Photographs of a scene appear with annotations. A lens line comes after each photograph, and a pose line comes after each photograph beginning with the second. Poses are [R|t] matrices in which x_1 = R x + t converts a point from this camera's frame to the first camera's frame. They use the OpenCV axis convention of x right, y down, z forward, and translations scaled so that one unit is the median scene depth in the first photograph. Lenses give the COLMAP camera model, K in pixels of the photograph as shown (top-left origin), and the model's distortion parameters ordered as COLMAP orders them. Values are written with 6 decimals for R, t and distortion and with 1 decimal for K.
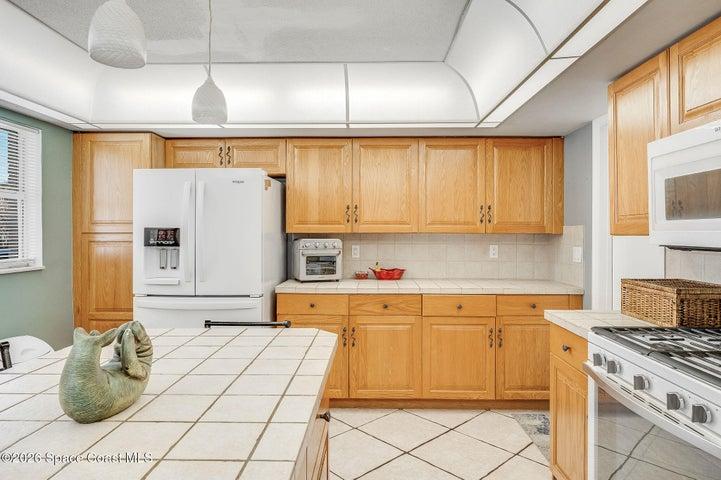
lens RADIAL K [[436.2, 0, 361.9], [0, 436.2, 229.3], [0, 0, 1]] dist [-0.000293, 0.000257]
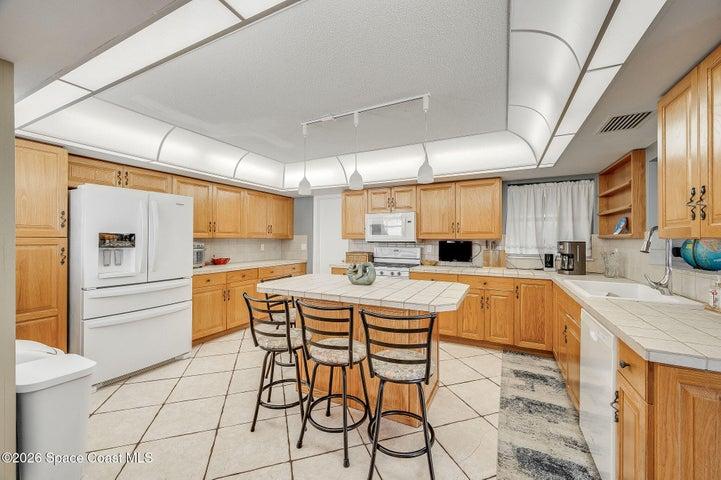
lens RADIAL K [[288.2, 0, 362.4], [0, 288.2, 234.6], [0, 0, 1]] dist [-0.000278, 0.000046]
pose [[0.430084, 0.013897, 0.902682, -0.817934], [-0.007637, 0.999902, -0.011755, 0.004700], [-0.902757, -0.001838, 0.430148, -0.015719]]
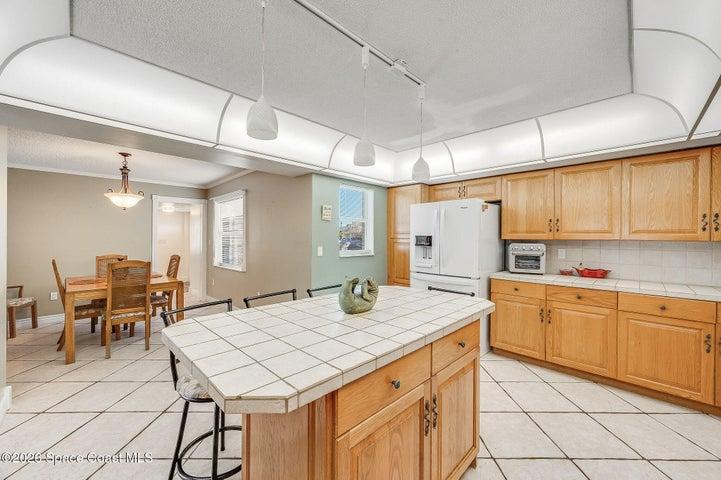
lens RADIAL K [[282.6, 0, 361.9], [0, 282.6, 237.9], [0, 0, 1]] dist [-0.006470, 0.000196]
pose [[0.729551, 0.006010, -0.683900, 0.143770], [-0.003367, 0.999981, 0.005196, 0.000859], [0.683918, -0.001488, 0.729557, -0.031603]]
